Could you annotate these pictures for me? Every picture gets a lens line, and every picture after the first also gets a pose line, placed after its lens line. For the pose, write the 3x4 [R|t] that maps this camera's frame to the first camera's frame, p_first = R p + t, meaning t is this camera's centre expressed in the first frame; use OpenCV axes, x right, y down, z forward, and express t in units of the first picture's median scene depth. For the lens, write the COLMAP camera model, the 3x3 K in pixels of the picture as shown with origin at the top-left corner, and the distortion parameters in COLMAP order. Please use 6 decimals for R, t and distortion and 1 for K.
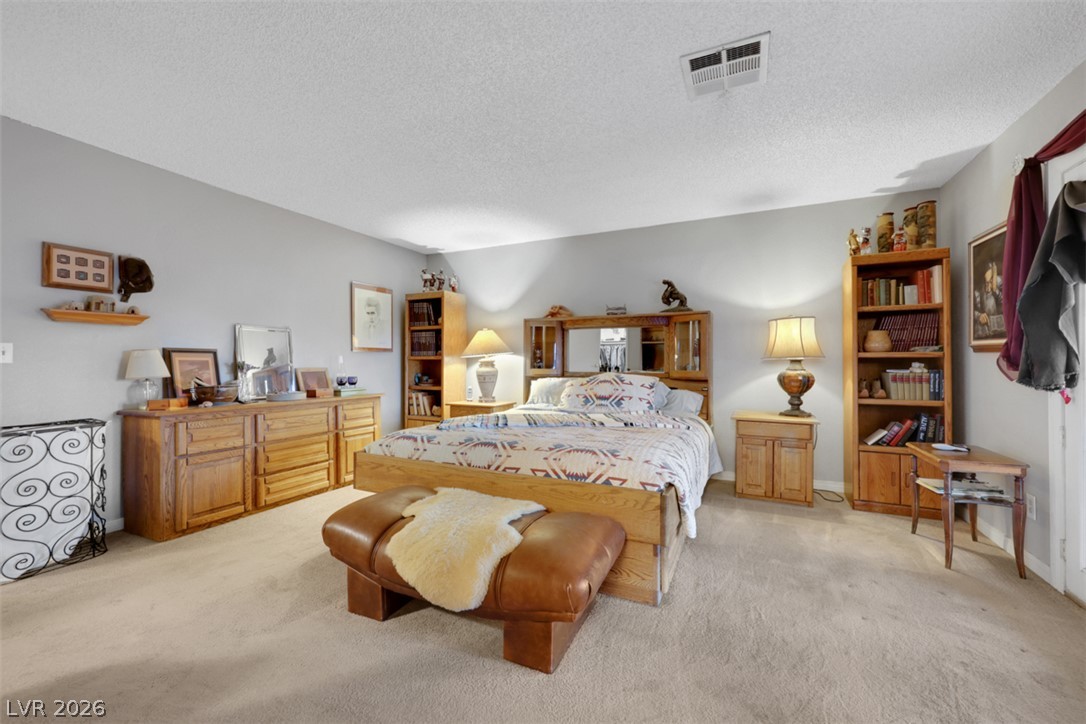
lens RADIAL K [[437.6, 0, 541.6], [0, 437.6, 361.8], [0, 0, 1]] dist [-0.000315, 0.000005]
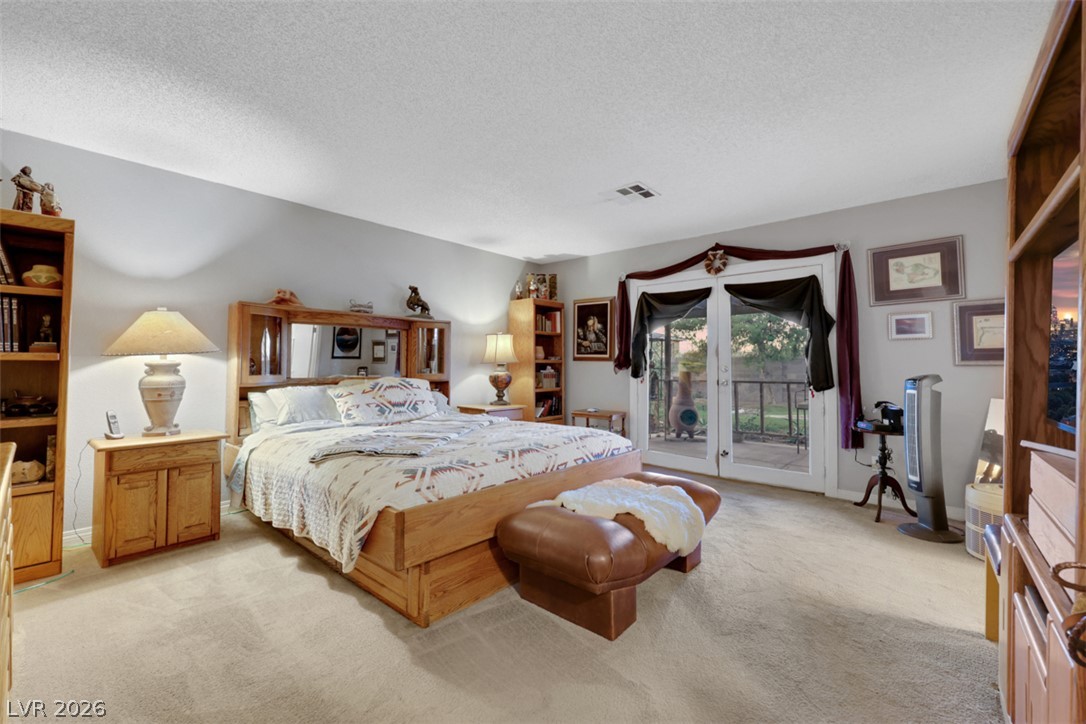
lens RADIAL K [[453.0, 0, 542.3], [0, 453.0, 358.7], [0, 0, 1]] dist [-0.001052, 0.000371]
pose [[0.273120, 0.012947, 0.961893, -0.761795], [-0.003245, 0.999916, -0.012538, -0.004177], [-0.961975, 0.000303, 0.273139, 0.479945]]
